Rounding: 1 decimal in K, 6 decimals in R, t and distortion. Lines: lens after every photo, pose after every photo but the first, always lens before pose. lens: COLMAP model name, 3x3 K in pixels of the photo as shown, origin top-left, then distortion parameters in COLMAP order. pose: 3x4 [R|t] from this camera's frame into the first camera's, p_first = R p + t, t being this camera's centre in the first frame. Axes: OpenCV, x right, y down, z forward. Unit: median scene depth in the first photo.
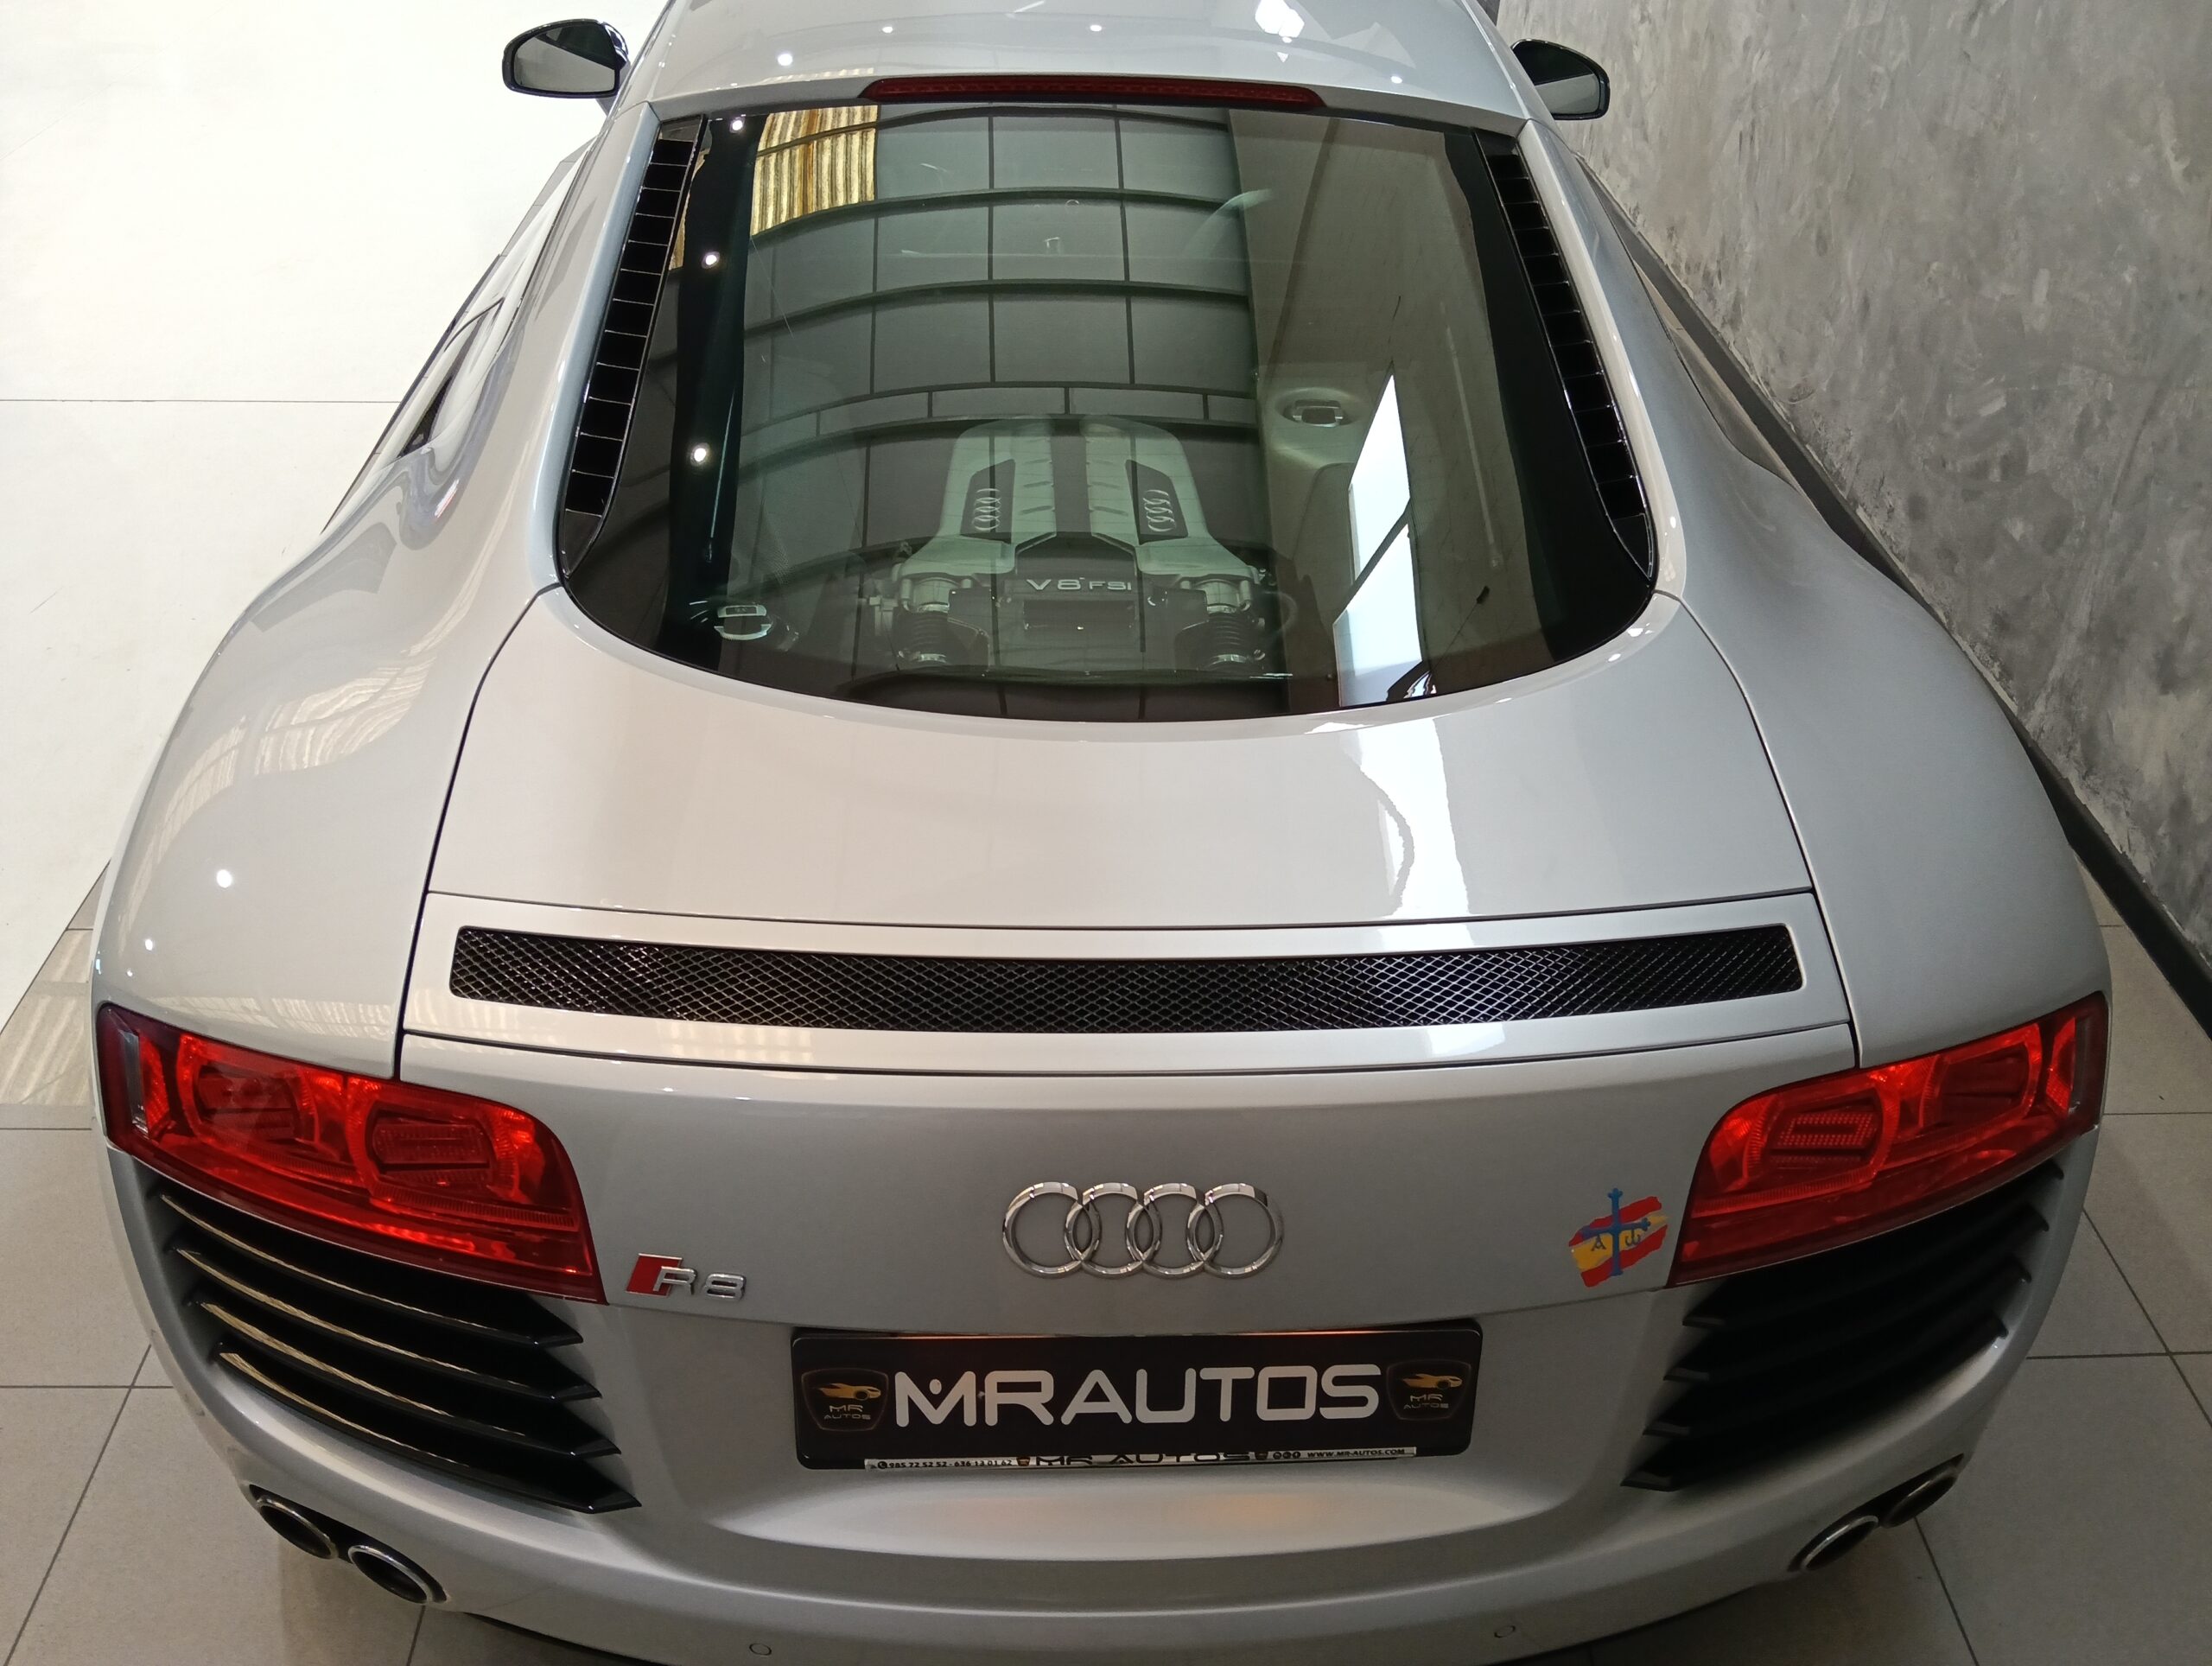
lens RADIAL K [[1927.3, 0, 1106.0], [0, 1927.3, 833.0], [0, 0, 1]] dist [0.049357, -0.140951]
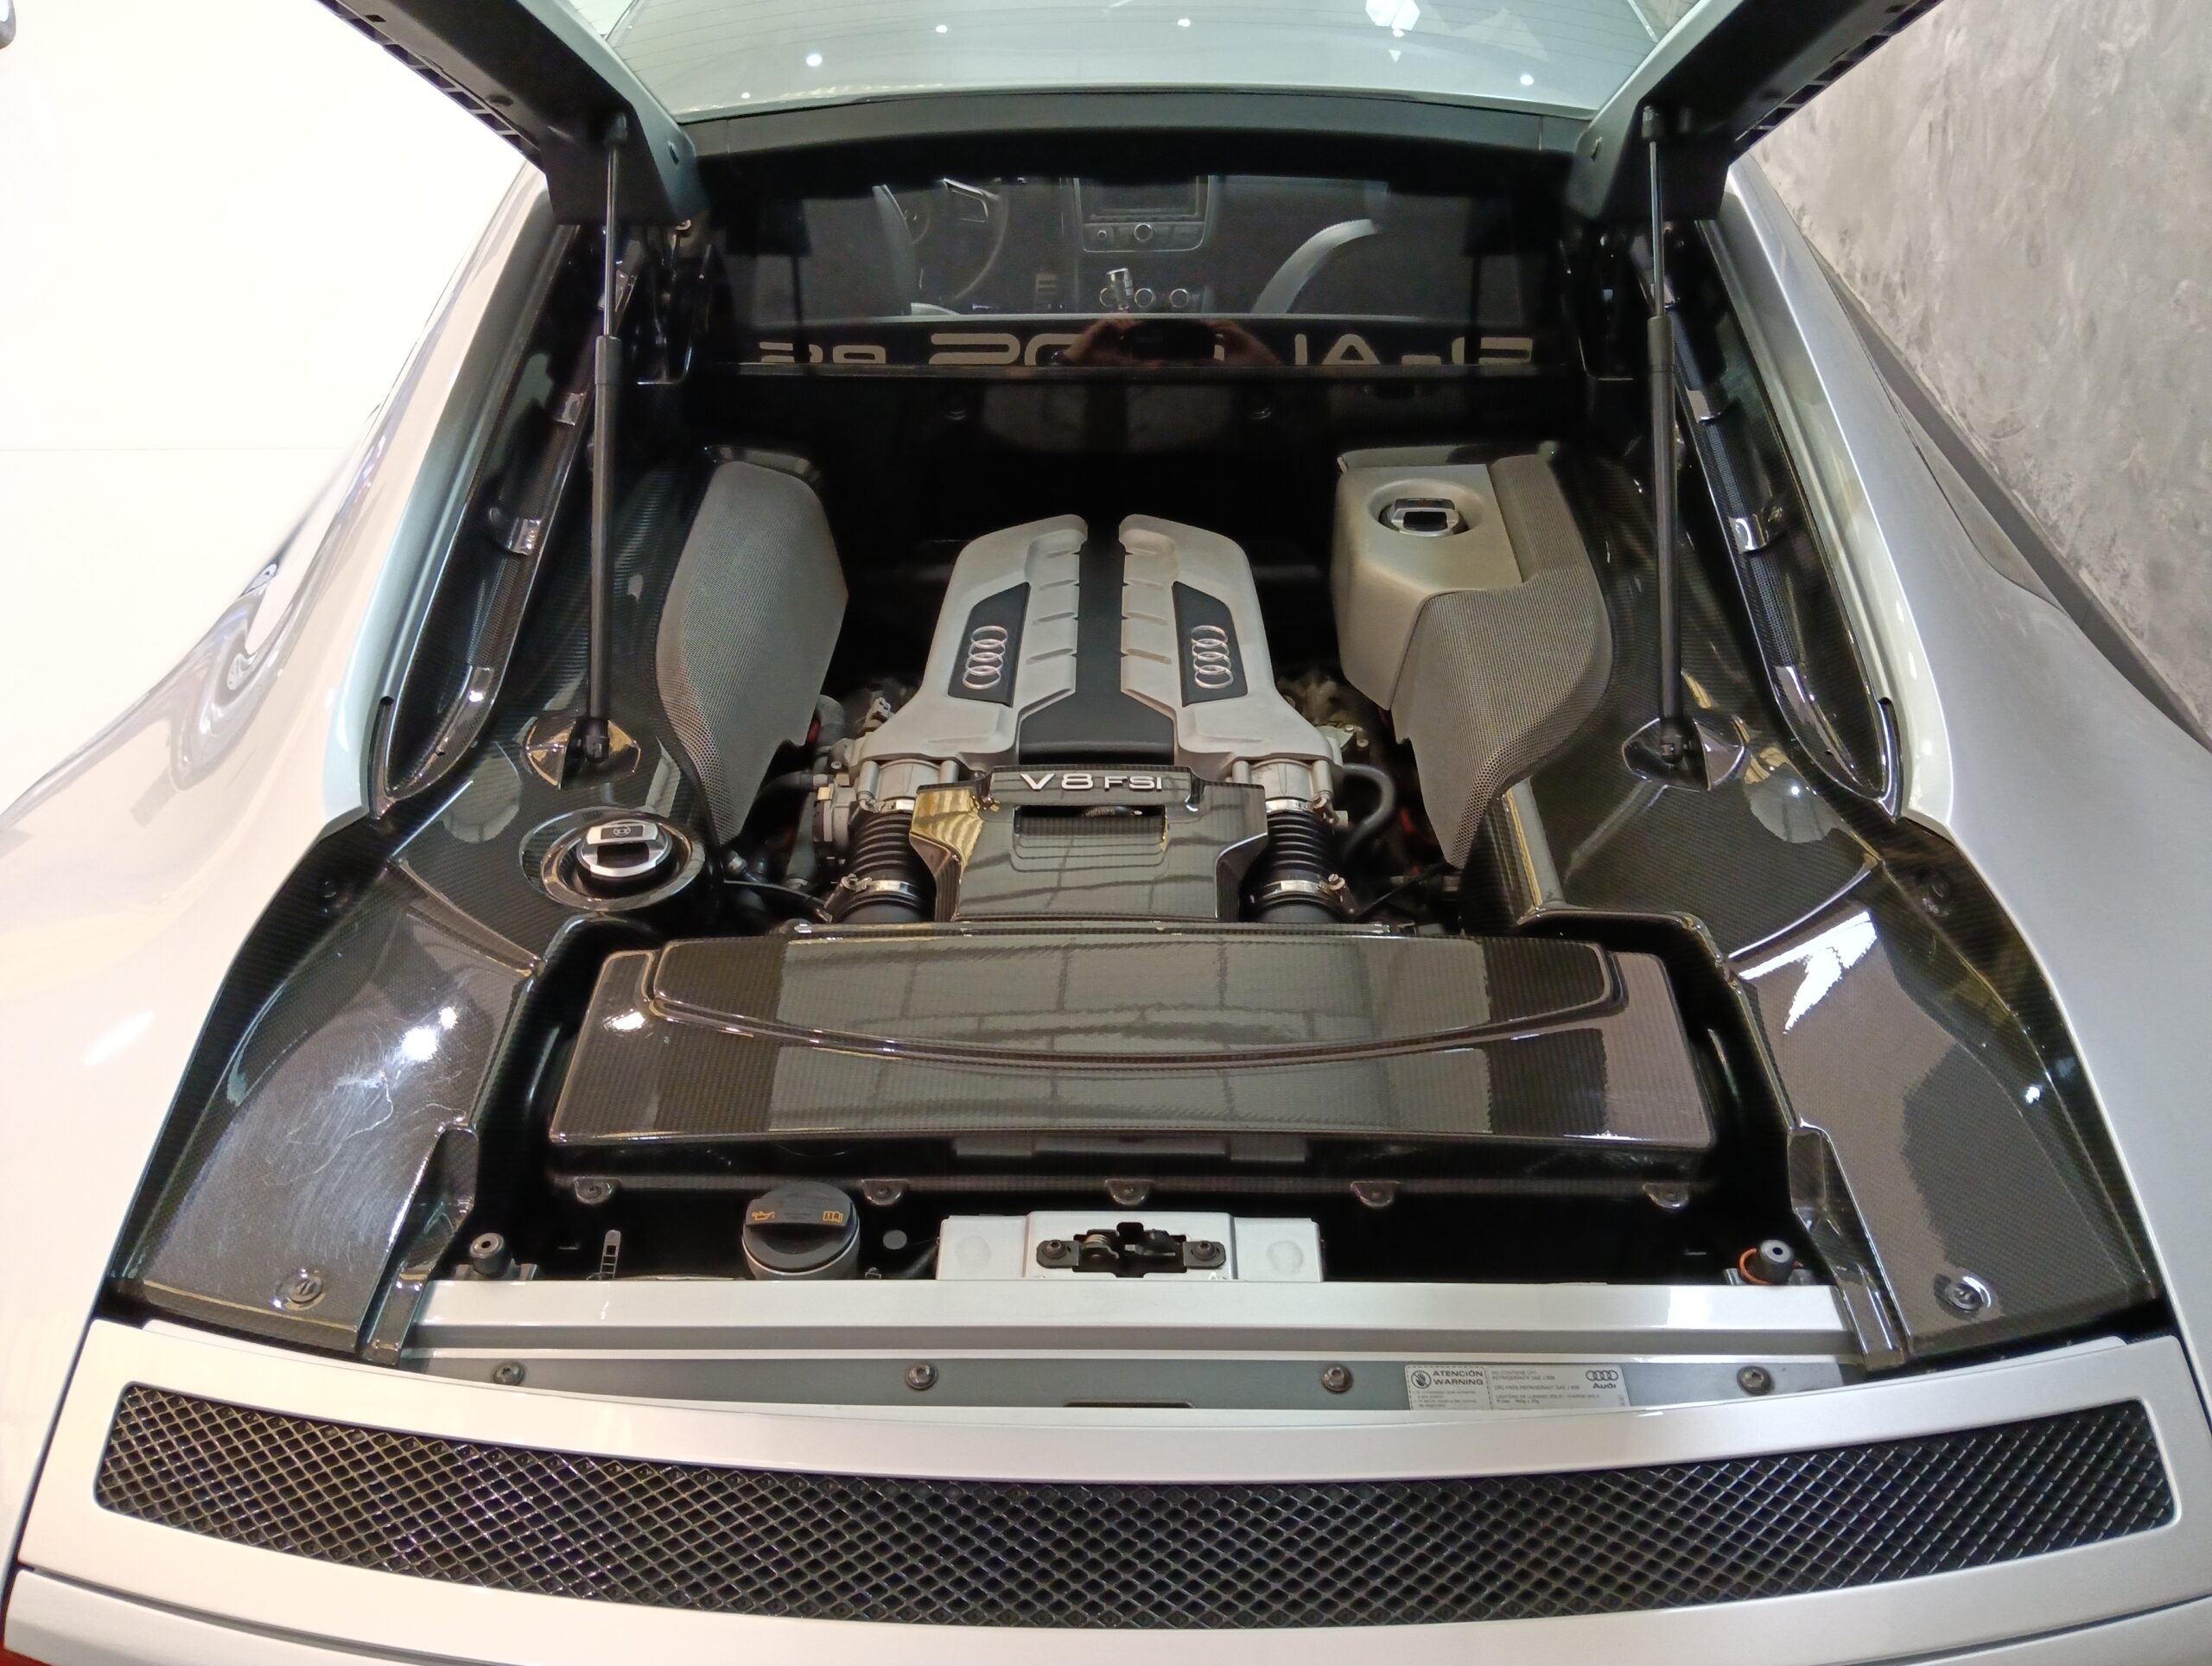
lens RADIAL K [[1906.9, 0, 1135.3], [0, 1906.9, 838.2], [0, 0, 1]] dist [0.047073, -0.116279]
pose [[0.998568, -0.002326, -0.053441, 0.022356], [0.002824, 0.999953, 0.009255, -0.060924], [0.053417, -0.009392, 0.998528, 0.147945]]
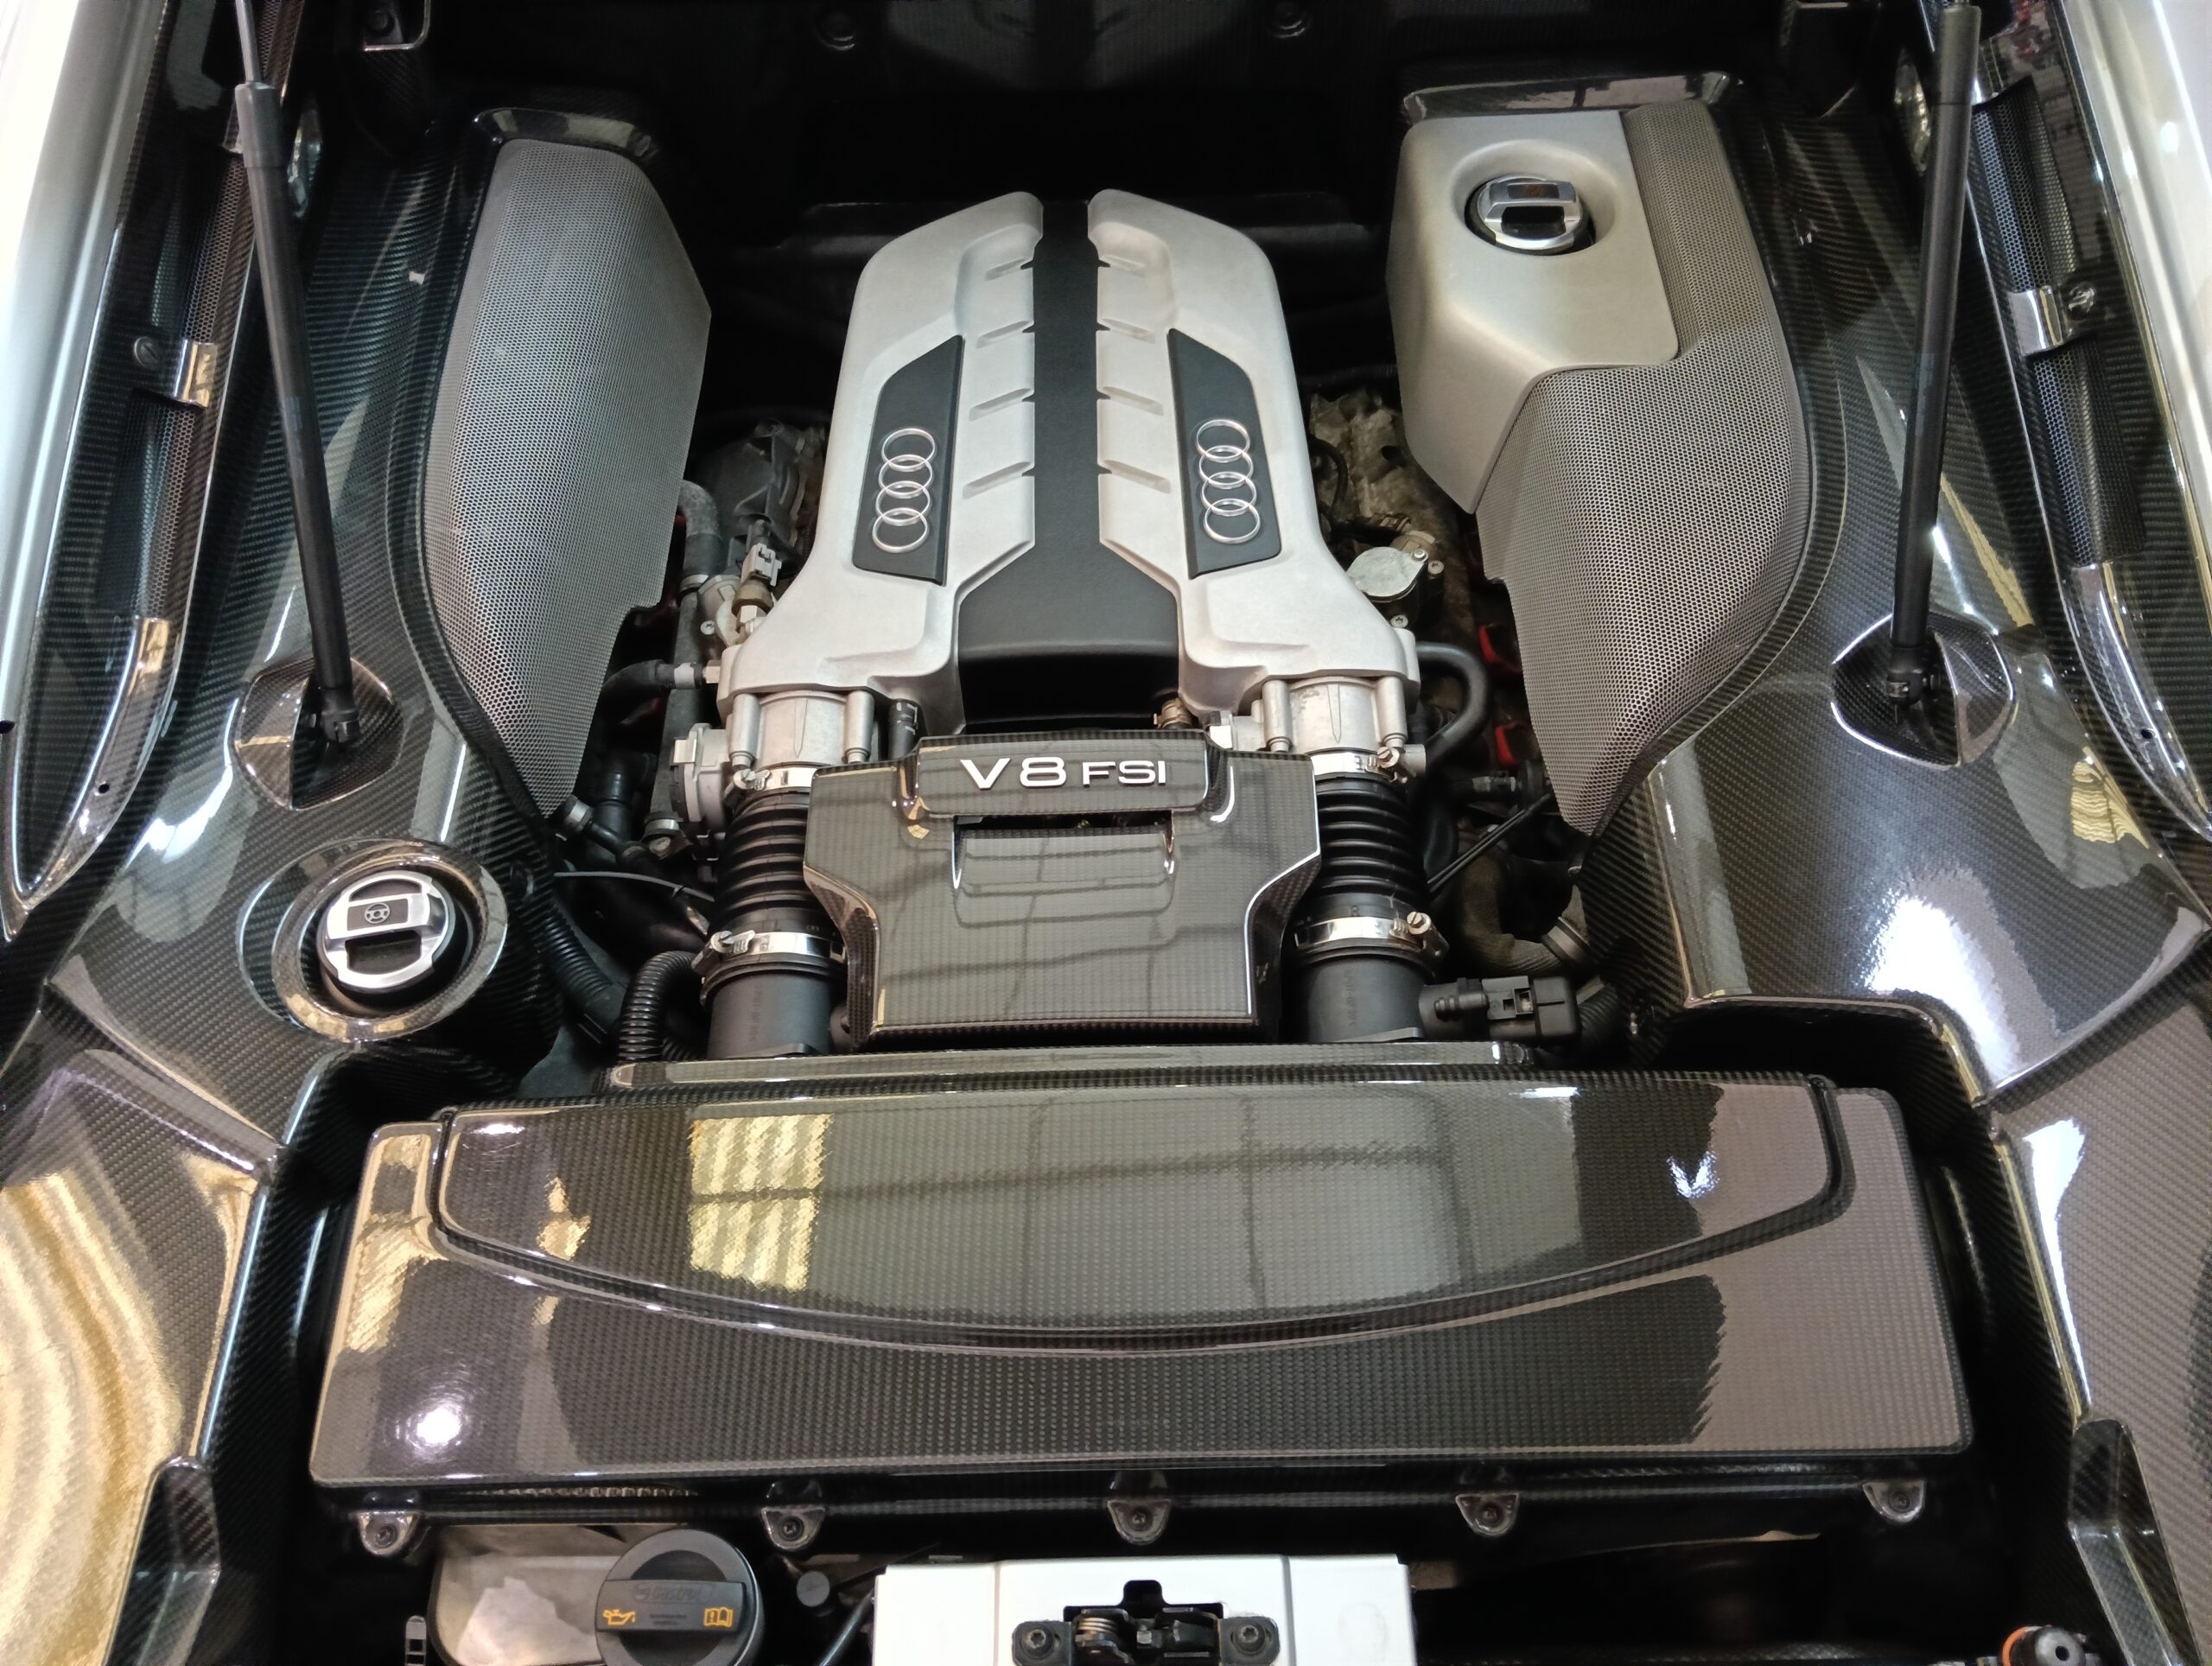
lens RADIAL K [[1906.9, 0, 1135.3], [0, 1906.9, 838.2], [0, 0, 1]] dist [0.047073, -0.116279]
pose [[0.998801, -0.011835, -0.047512, 0.015430], [0.027742, 0.936357, 0.349950, -0.154137], [0.040346, -0.350849, 0.935563, 0.282364]]
